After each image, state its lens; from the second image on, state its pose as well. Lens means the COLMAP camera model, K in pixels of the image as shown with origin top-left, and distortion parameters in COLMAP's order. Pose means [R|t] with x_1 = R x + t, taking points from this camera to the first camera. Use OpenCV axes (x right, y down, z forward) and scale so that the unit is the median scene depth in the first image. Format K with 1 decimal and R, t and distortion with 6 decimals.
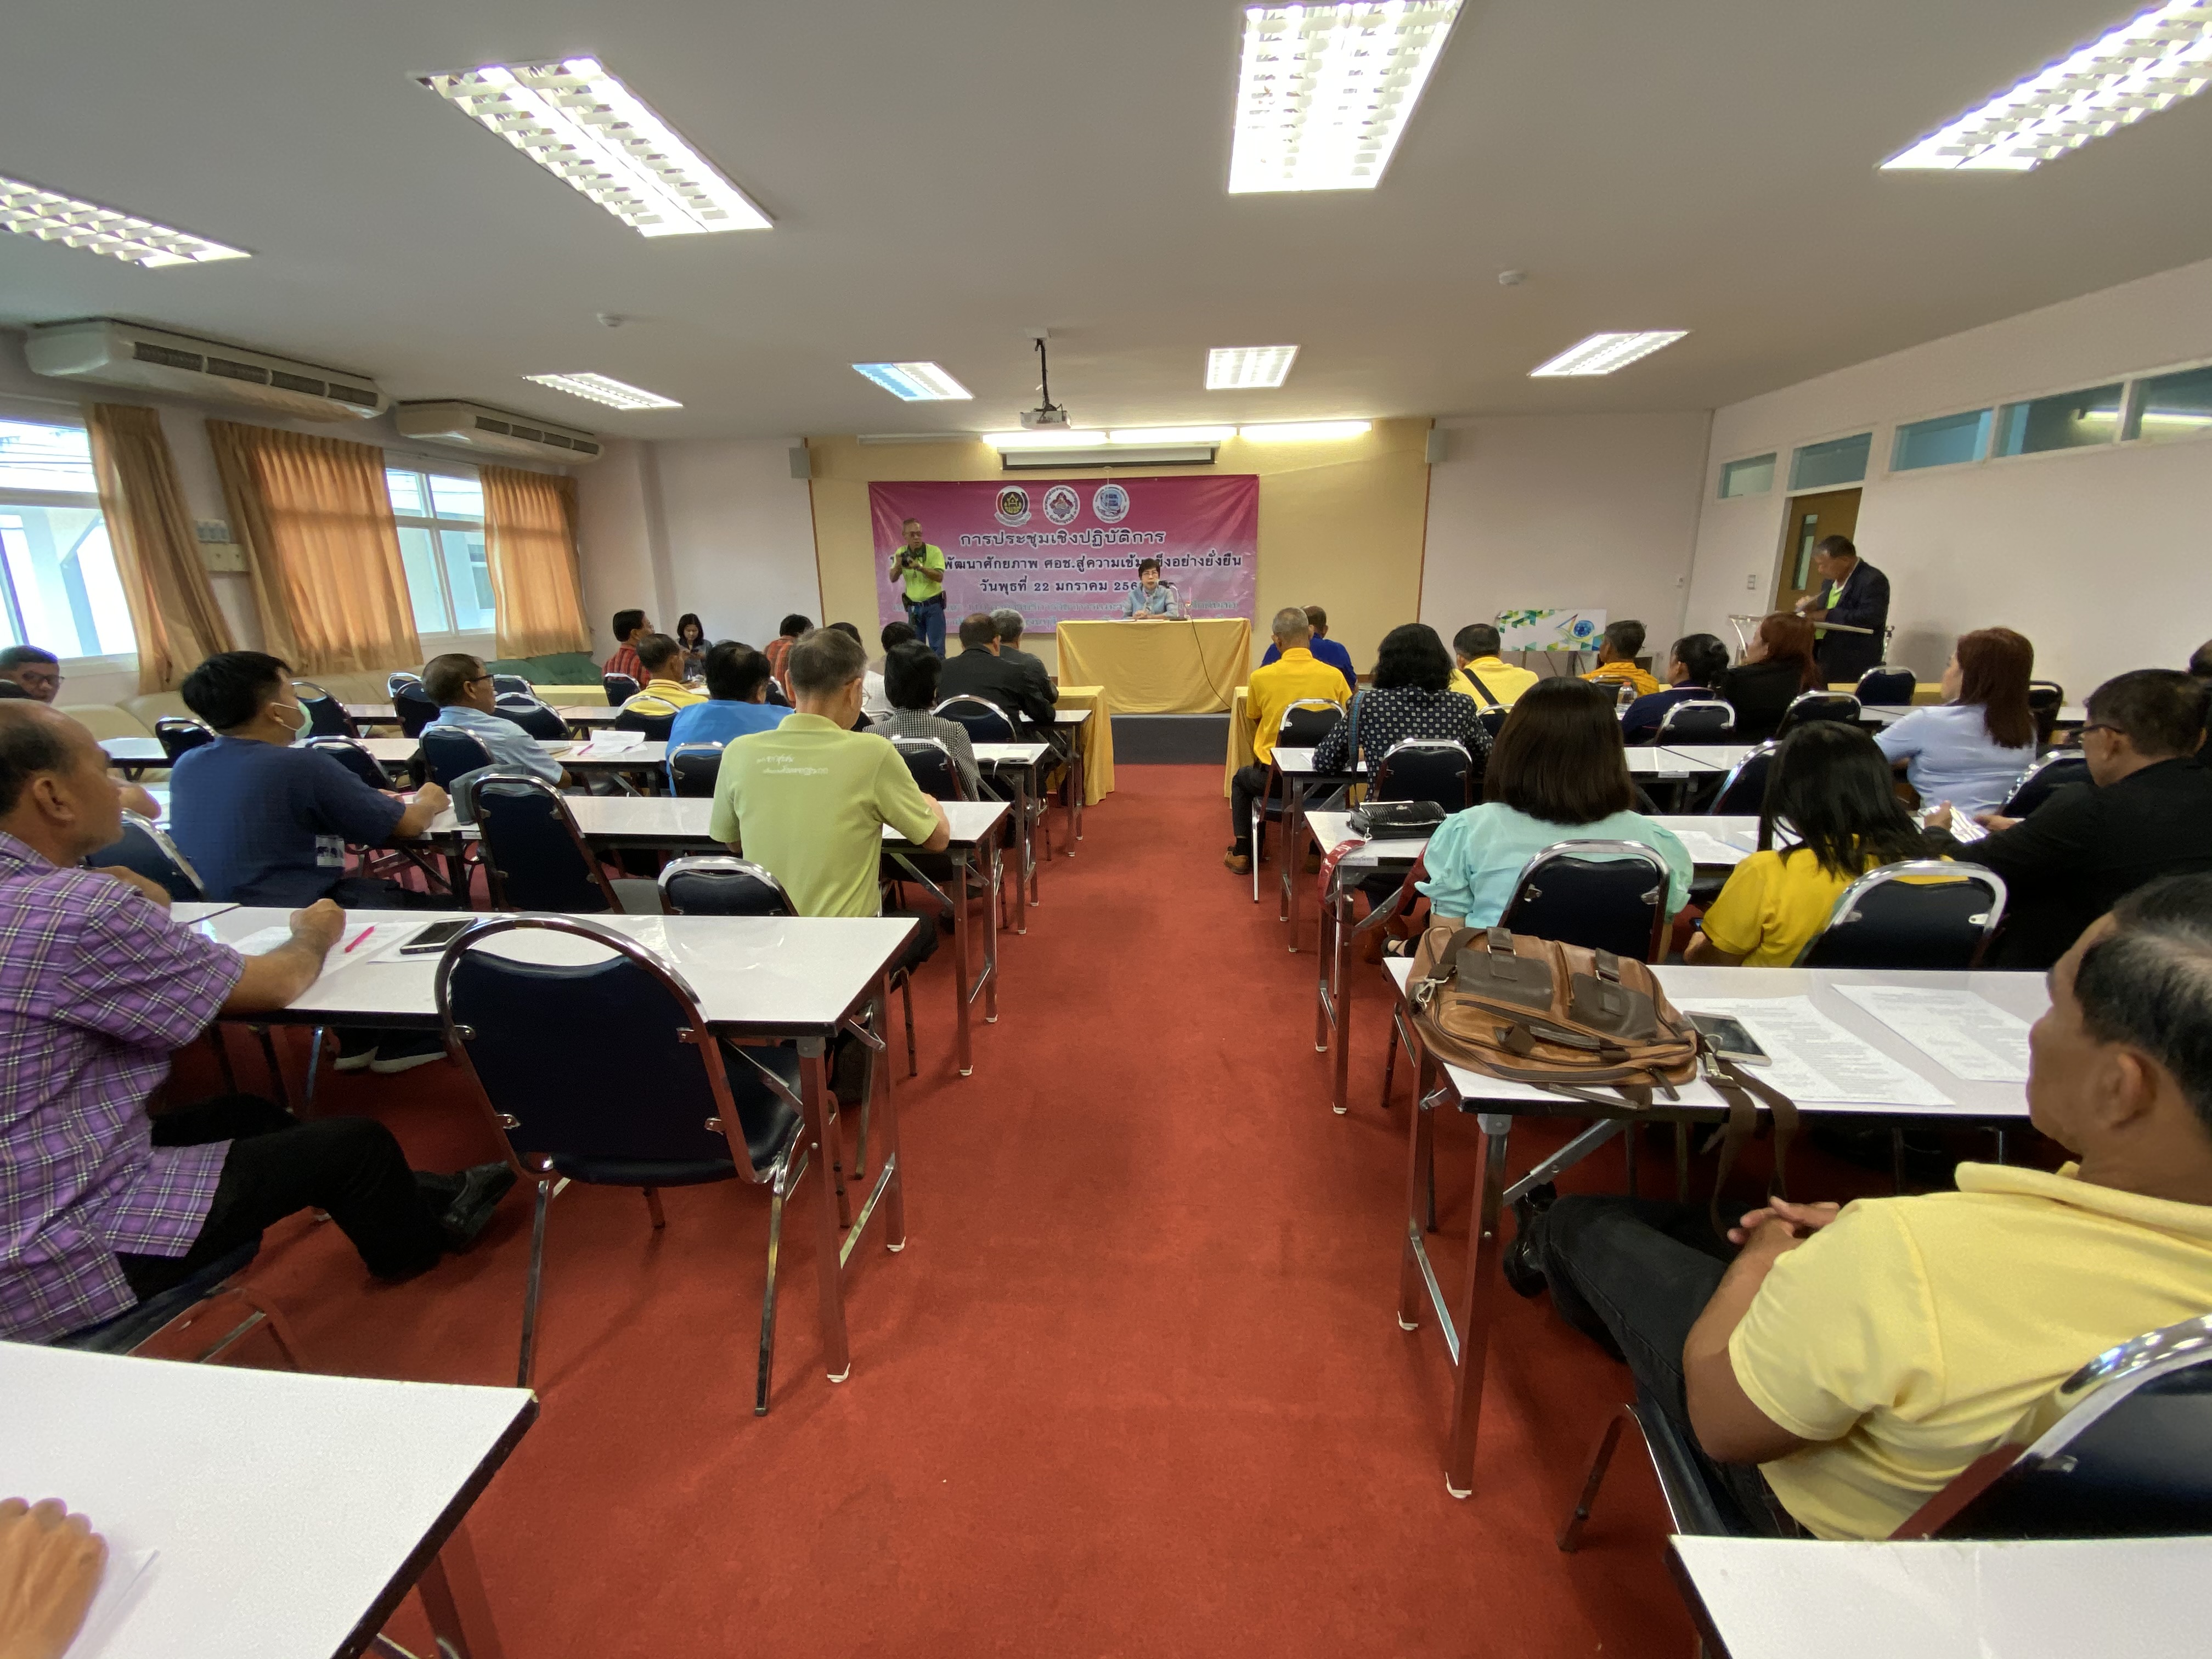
lens RADIAL K [[895.2, 0, 1106.9], [0, 895.2, 823.9], [0, 0, 1]] dist [0.021342, -0.012985]
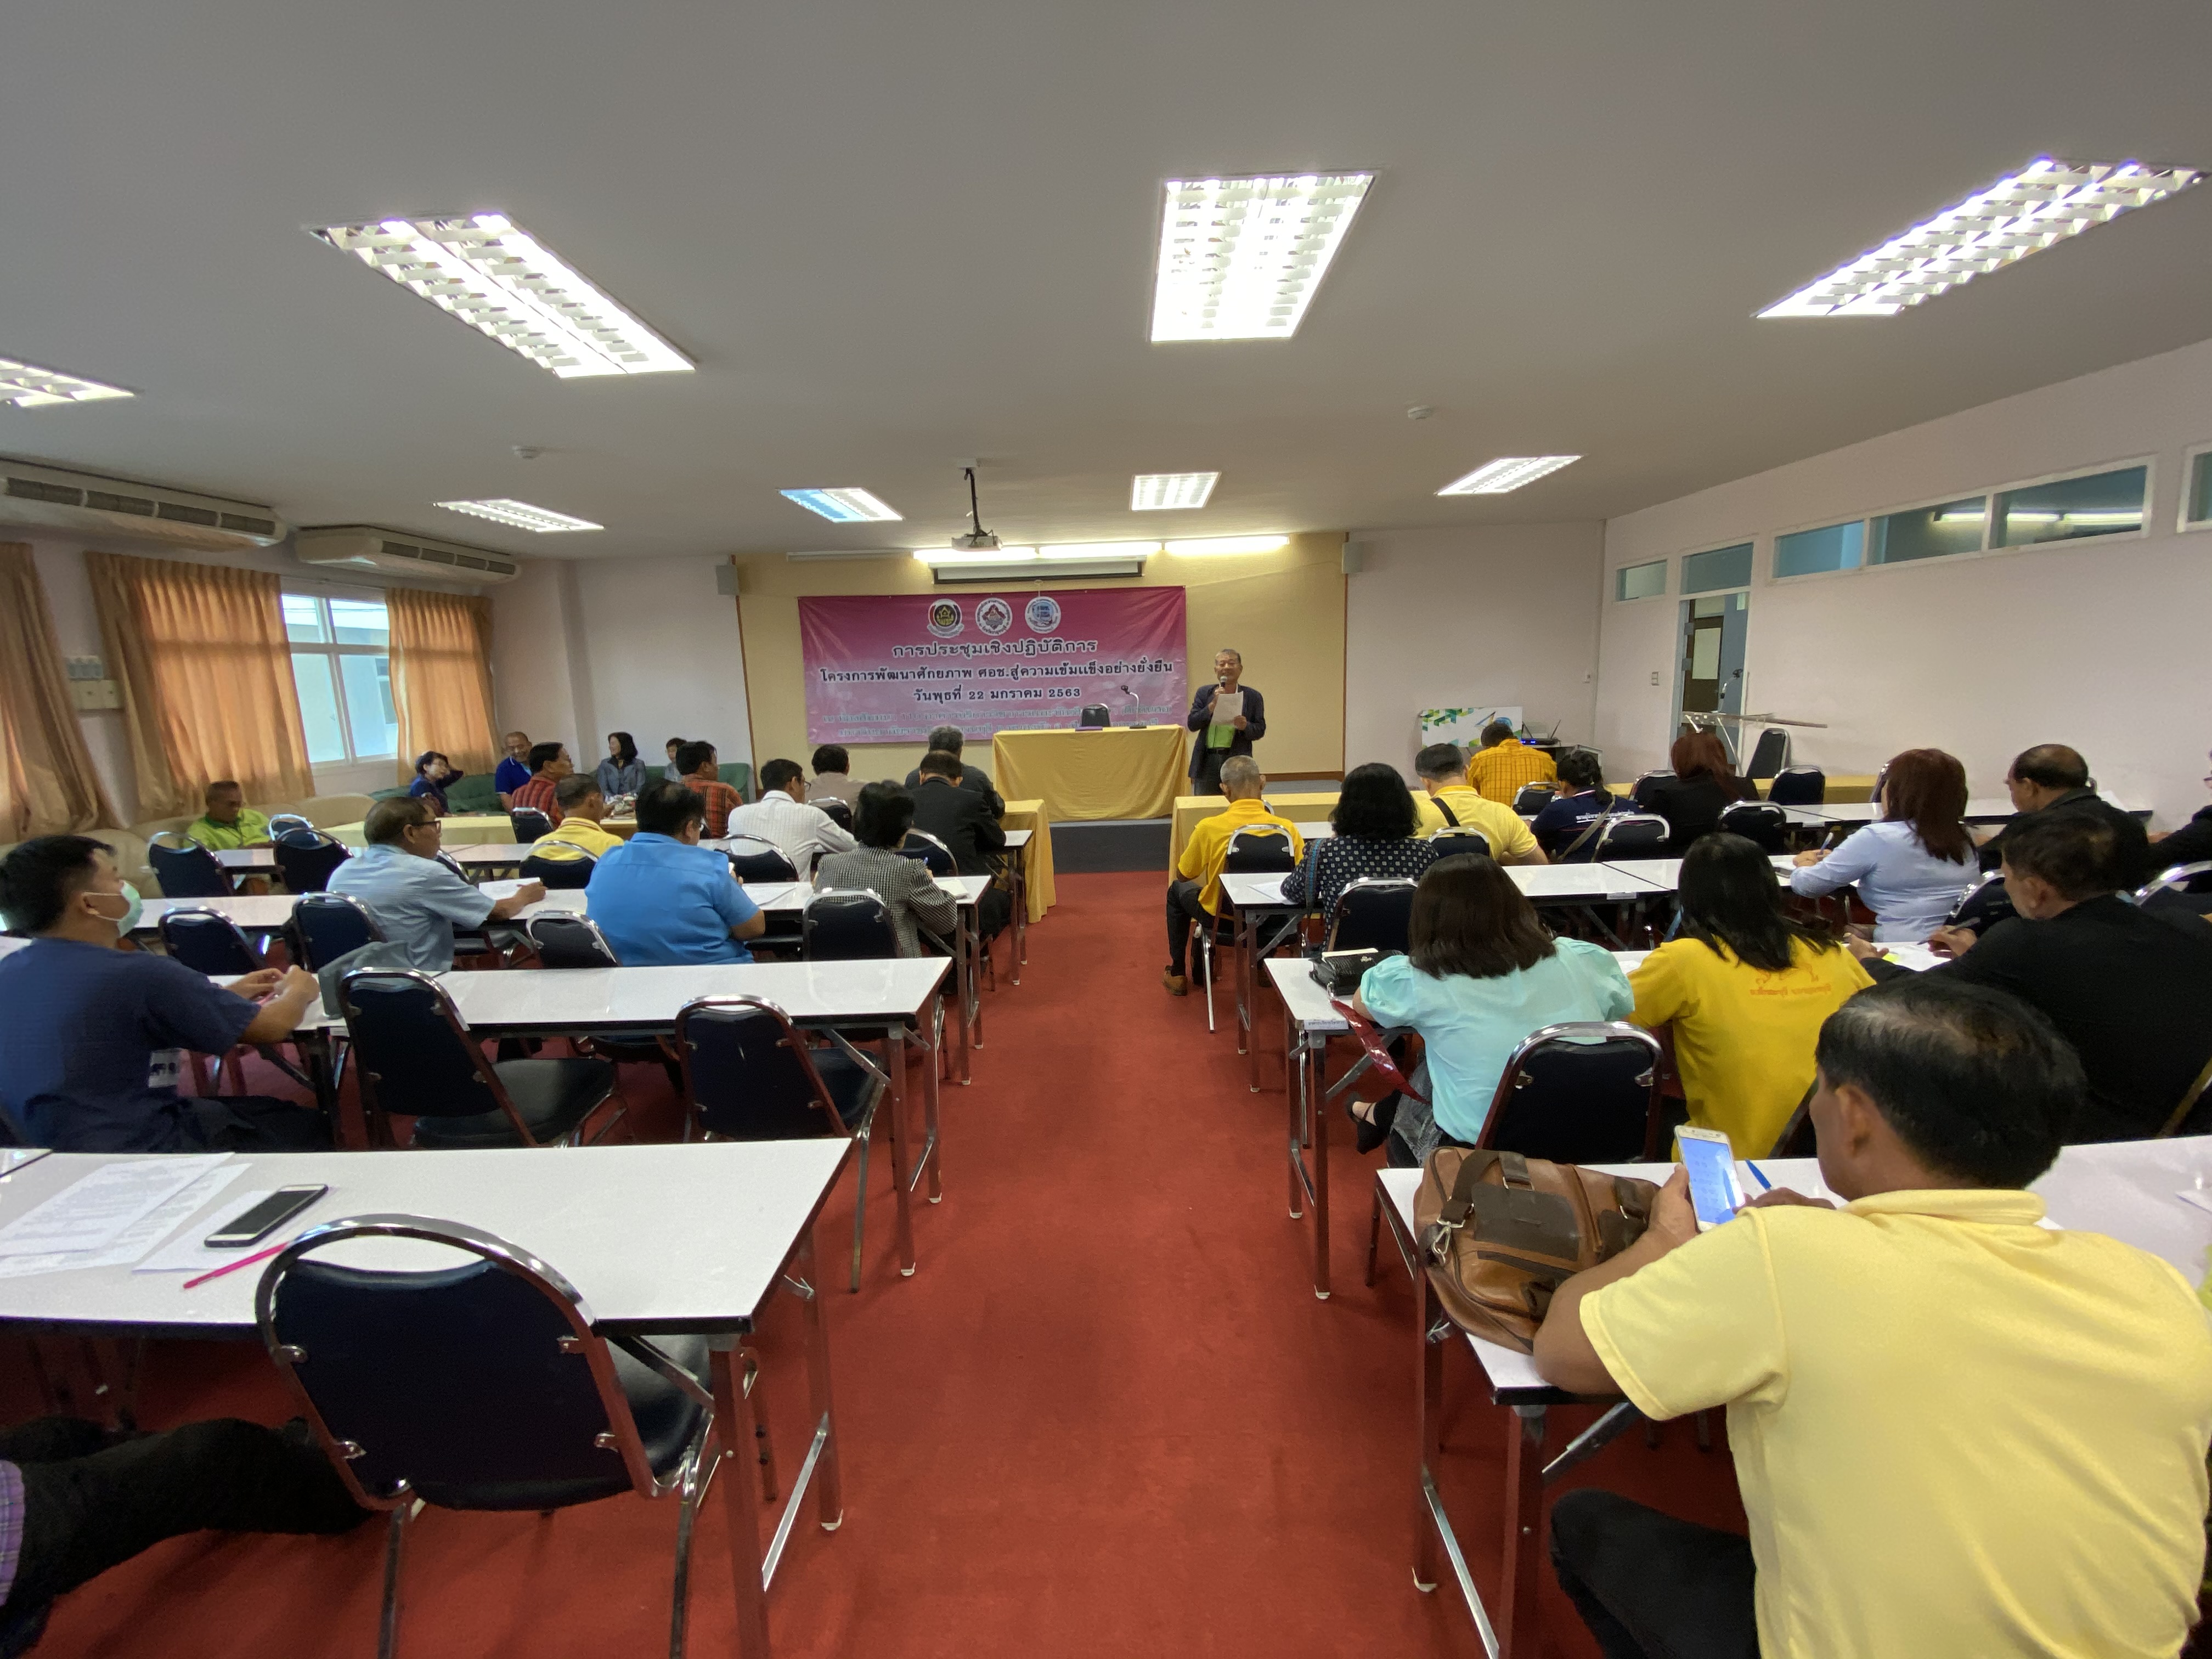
lens RADIAL K [[889.5, 0, 1104.1], [0, 889.5, 827.2], [0, 0, 1]] dist [0.034138, -0.022025]
pose [[0.997131, -0.033214, 0.068022, -0.003842], [0.039410, 0.994990, -0.091883, -0.031632], [-0.064629, 0.094300, 0.993444, 0.022284]]
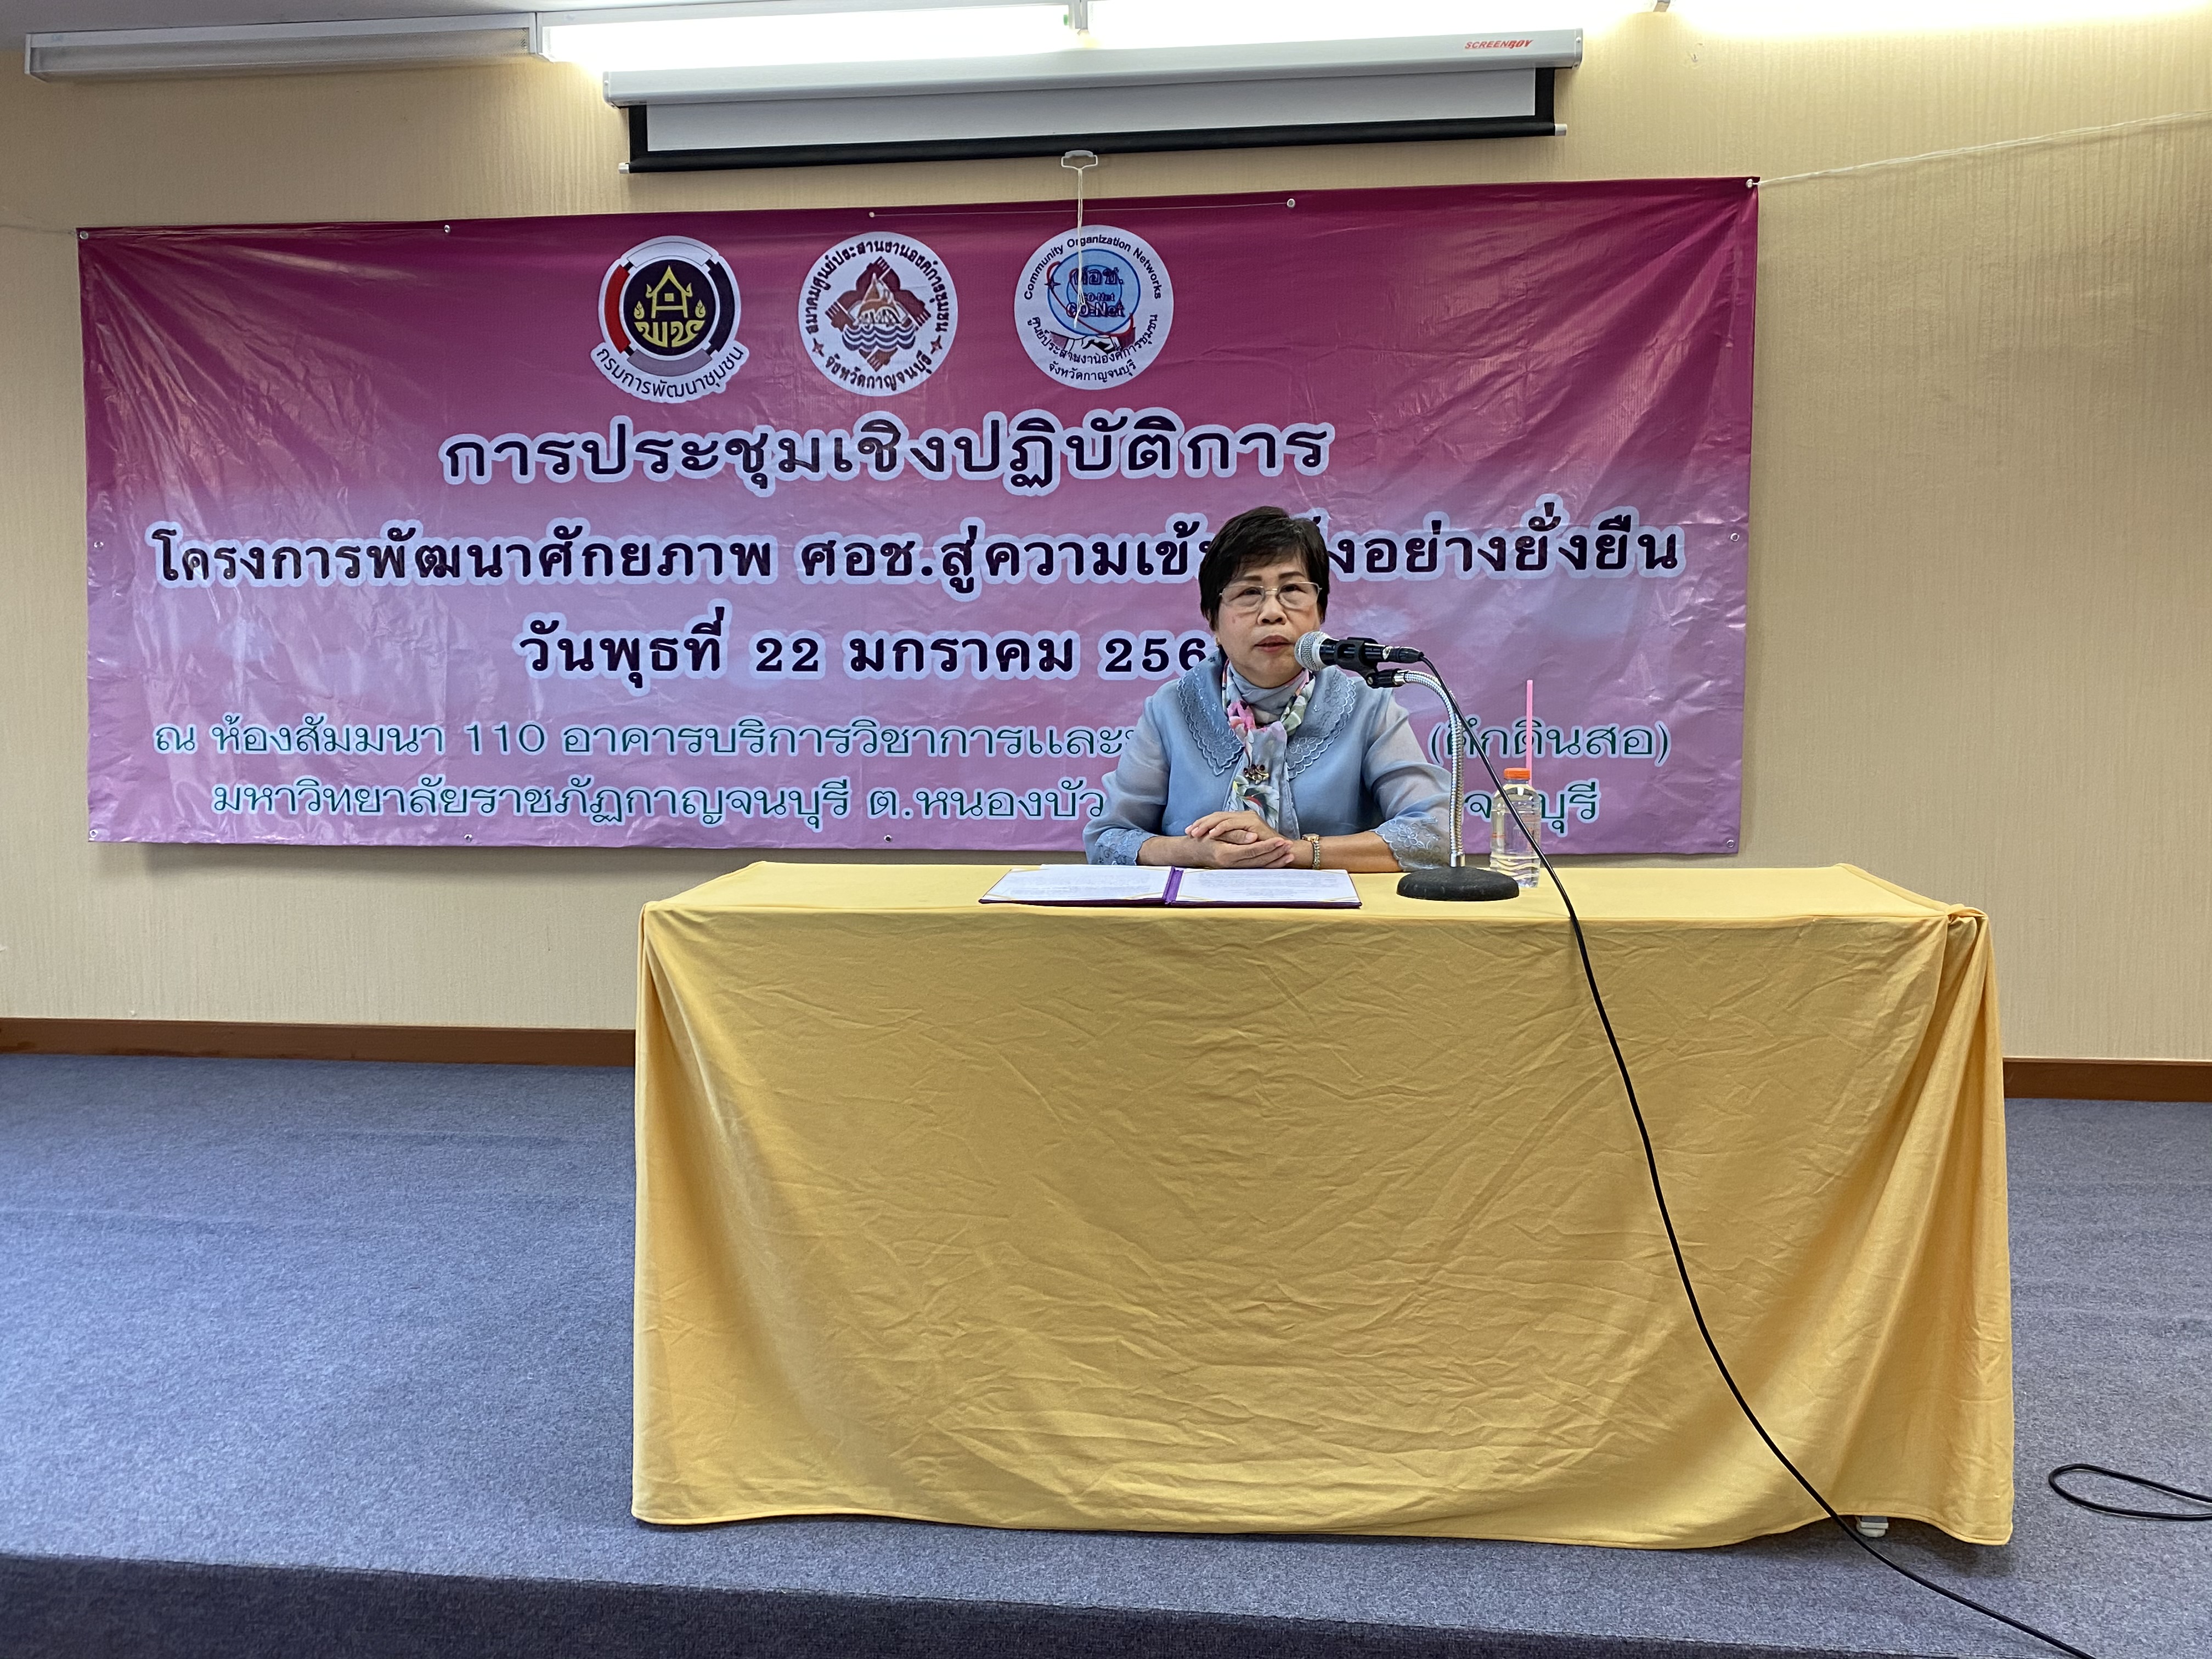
lens RADIAL K [[1895.3, 0, 1123.8], [0, 1895.3, 796.0], [0, 0, 1]] dist [0.098974, -0.168690]
pose [[0.999722, 0.007694, -0.022309, 0.035782], [-0.011494, 0.984401, -0.175565, -0.220017], [0.020610, 0.175772, 0.984215, 0.802154]]
